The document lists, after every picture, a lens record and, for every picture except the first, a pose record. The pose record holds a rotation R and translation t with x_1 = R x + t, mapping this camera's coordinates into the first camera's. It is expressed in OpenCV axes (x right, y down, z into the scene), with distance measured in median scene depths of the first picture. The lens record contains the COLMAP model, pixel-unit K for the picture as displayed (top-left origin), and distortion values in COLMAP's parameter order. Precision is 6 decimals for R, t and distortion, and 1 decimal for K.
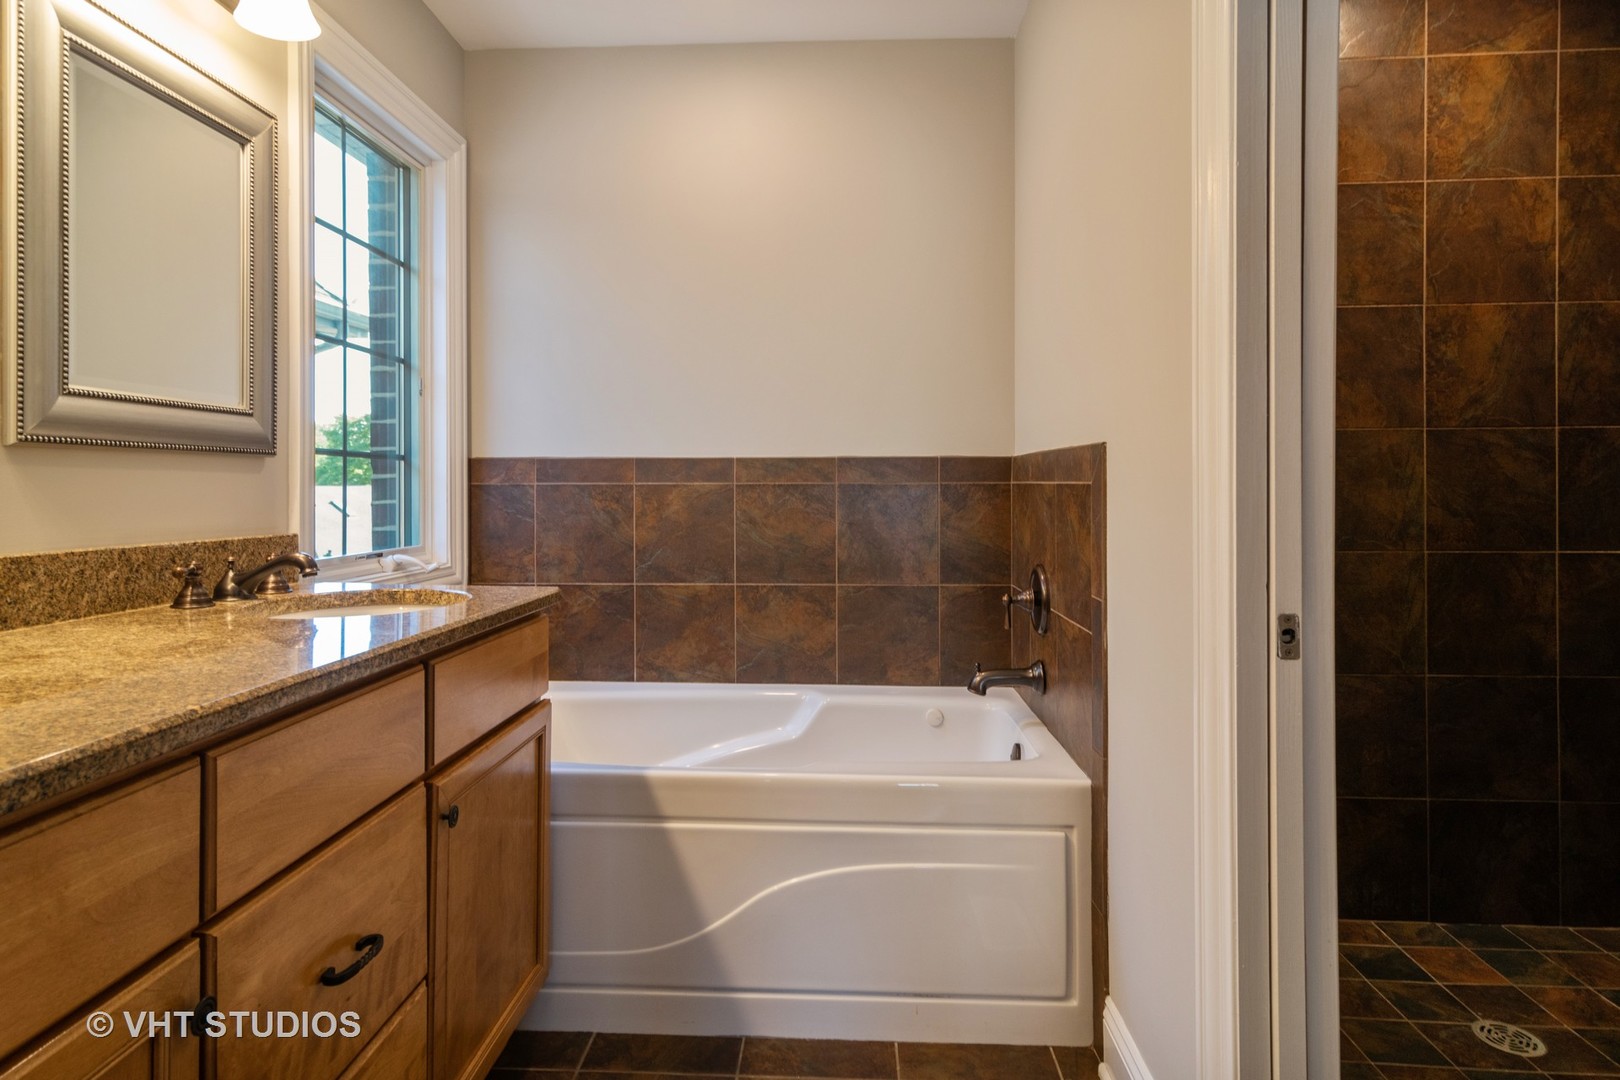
lens RADIAL K [[918.4, 0, 808.8], [0, 918.4, 474.9], [0, 0, 1]] dist [0.016316, 0.001609]
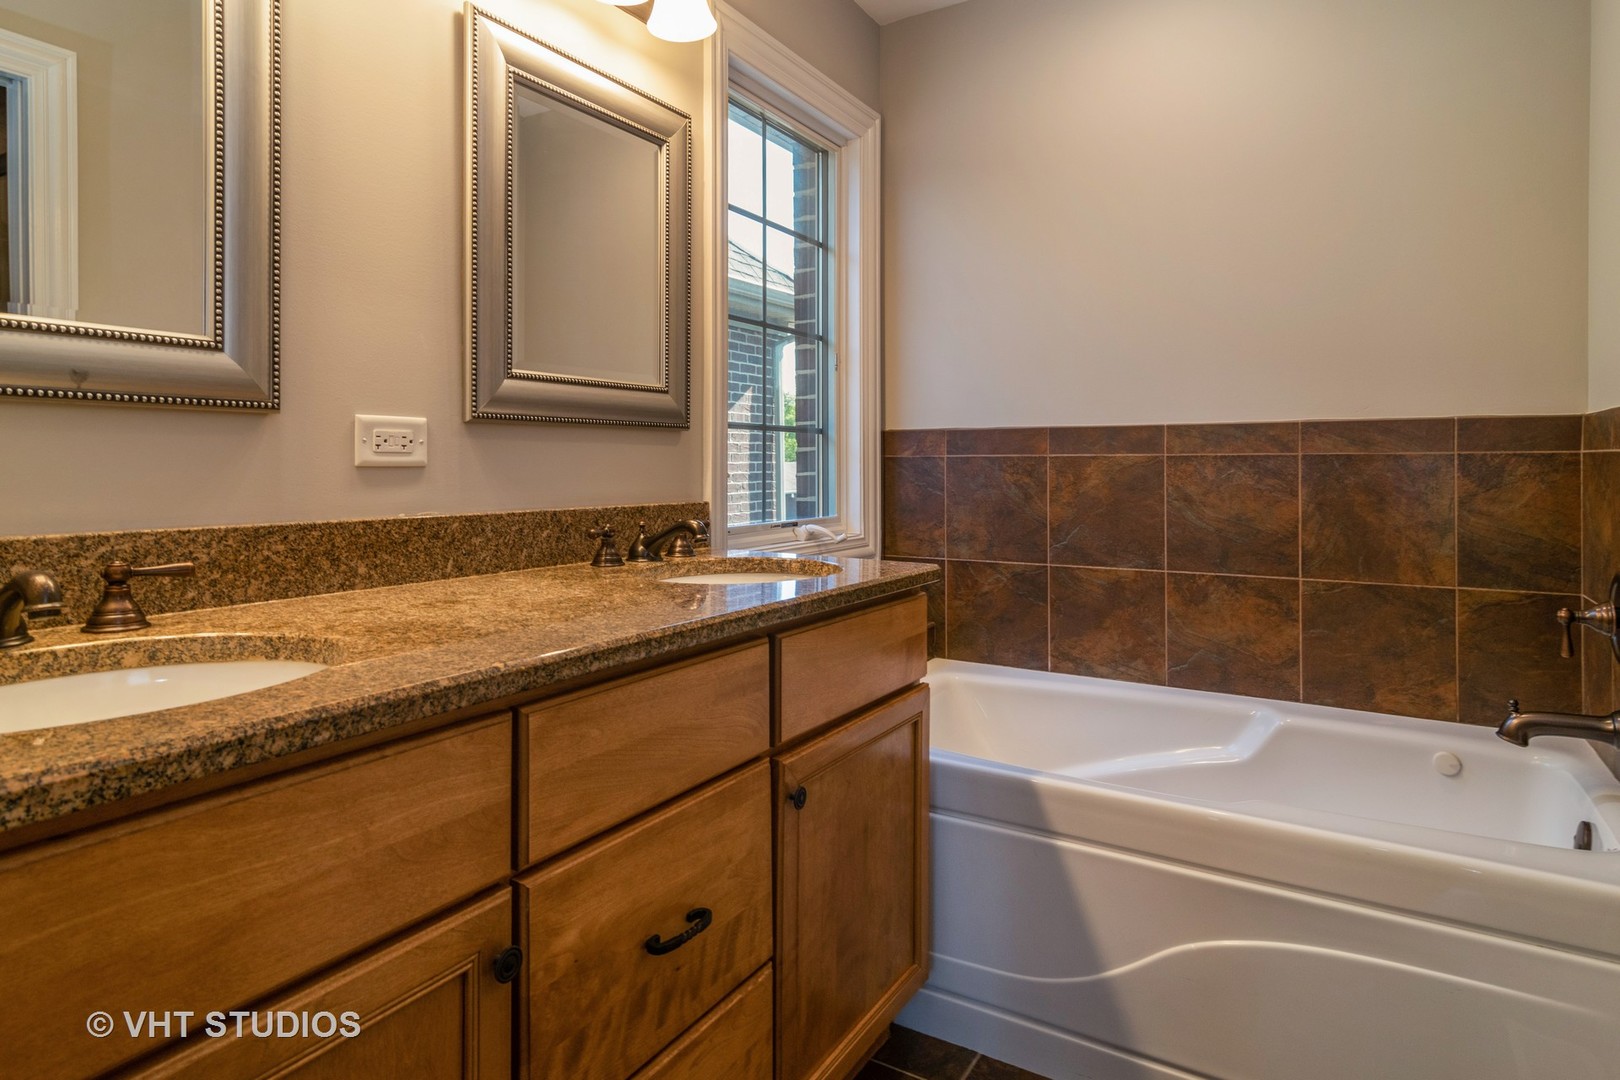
lens RADIAL K [[918.4, 0, 807.6], [0, 918.4, 458.3], [0, 0, 1]] dist [0.016316, 0.001609]
pose [[0.877293, -0.003629, -0.479941, 0.087801], [0.007434, 0.999954, 0.006027, 0.010989], [0.479898, -0.008855, 0.877280, 0.174125]]
